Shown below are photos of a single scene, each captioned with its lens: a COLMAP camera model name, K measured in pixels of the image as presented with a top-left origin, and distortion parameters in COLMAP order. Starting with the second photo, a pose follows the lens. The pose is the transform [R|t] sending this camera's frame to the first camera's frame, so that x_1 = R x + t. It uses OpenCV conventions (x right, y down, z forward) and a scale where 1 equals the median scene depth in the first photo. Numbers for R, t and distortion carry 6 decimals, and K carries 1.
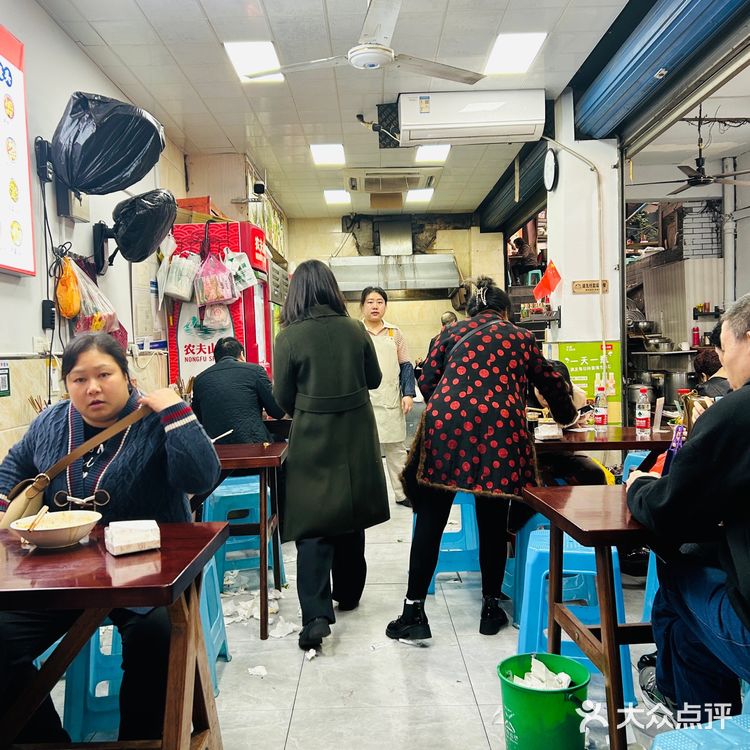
lens RADIAL K [[790.9, 0, 375.0], [0, 790.9, 375.0], [0, 0, 1]] dist [0.120226, -0.355023]
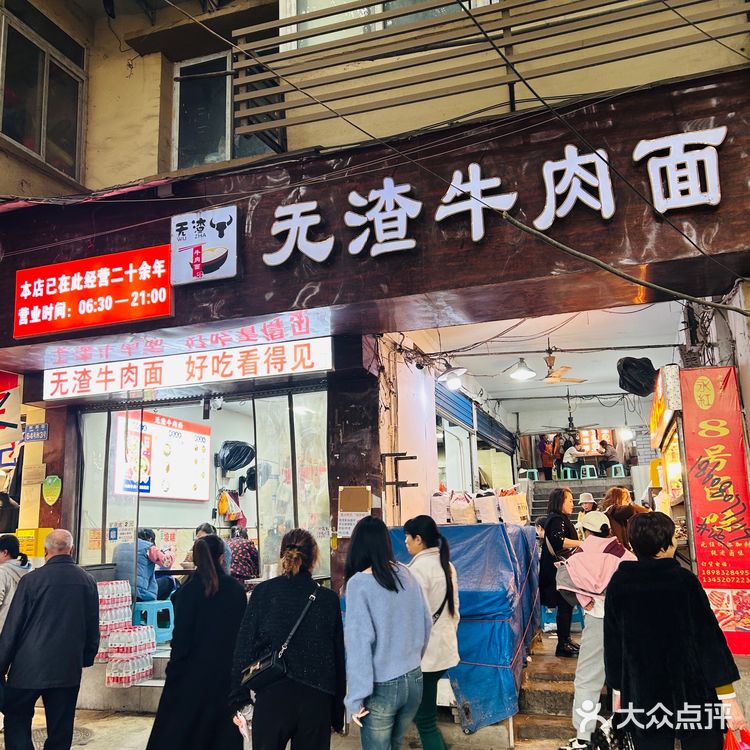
lens RADIAL K [[790.9, 0, 375.0], [0, 790.9, 375.0], [0, 0, 1]] dist [0.120226, -0.355023]
pose [[0.958761, -0.073720, -0.274487, 0.875338], [0.007902, 0.972315, -0.233539, 0.103918], [0.284105, 0.221739, 0.932800, -1.475758]]
